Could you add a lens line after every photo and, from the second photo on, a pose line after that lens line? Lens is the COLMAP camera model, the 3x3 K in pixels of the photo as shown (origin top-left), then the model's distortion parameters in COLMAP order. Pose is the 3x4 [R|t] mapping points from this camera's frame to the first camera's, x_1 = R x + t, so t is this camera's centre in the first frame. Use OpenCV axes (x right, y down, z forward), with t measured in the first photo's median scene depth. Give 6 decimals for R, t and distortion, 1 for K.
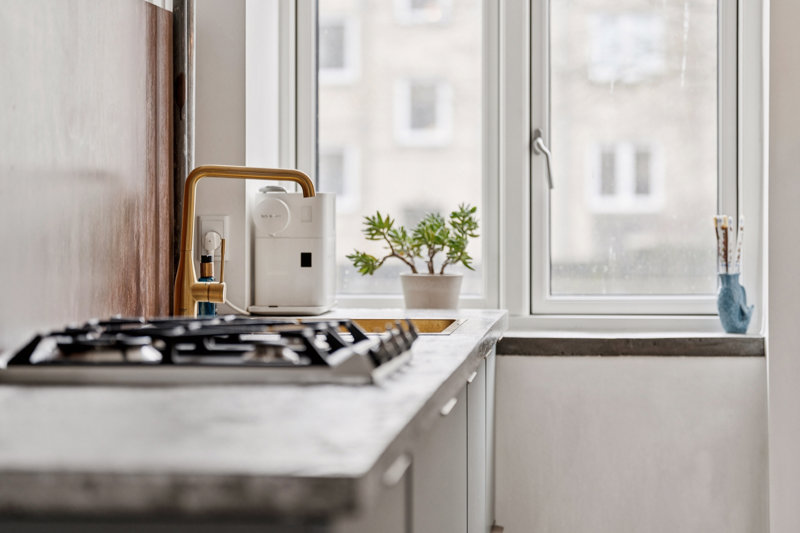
lens RADIAL K [[2366.2, 0, 400.0], [0, 2366.2, 265.8], [0, 0, 1]] dist [-0.072596, 0.000000]
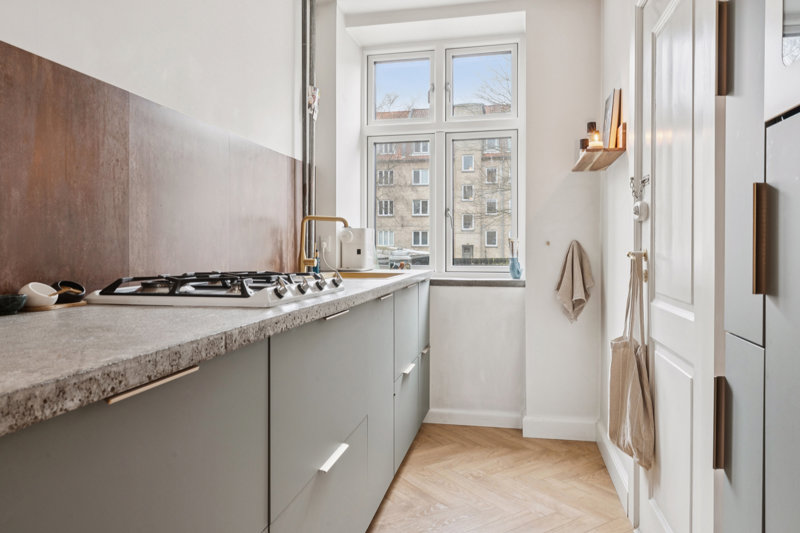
lens RADIAL K [[579.6, 0, 400.0], [0, 579.6, 259.2], [0, 0, 1]] dist [0.004842, 0.000940]
pose [[0.994364, 0.004935, -0.105909, 0.079292], [-0.005027, 0.999987, -0.000603, 0.006245], [0.105904, 0.001132, 0.994376, 0.298486]]
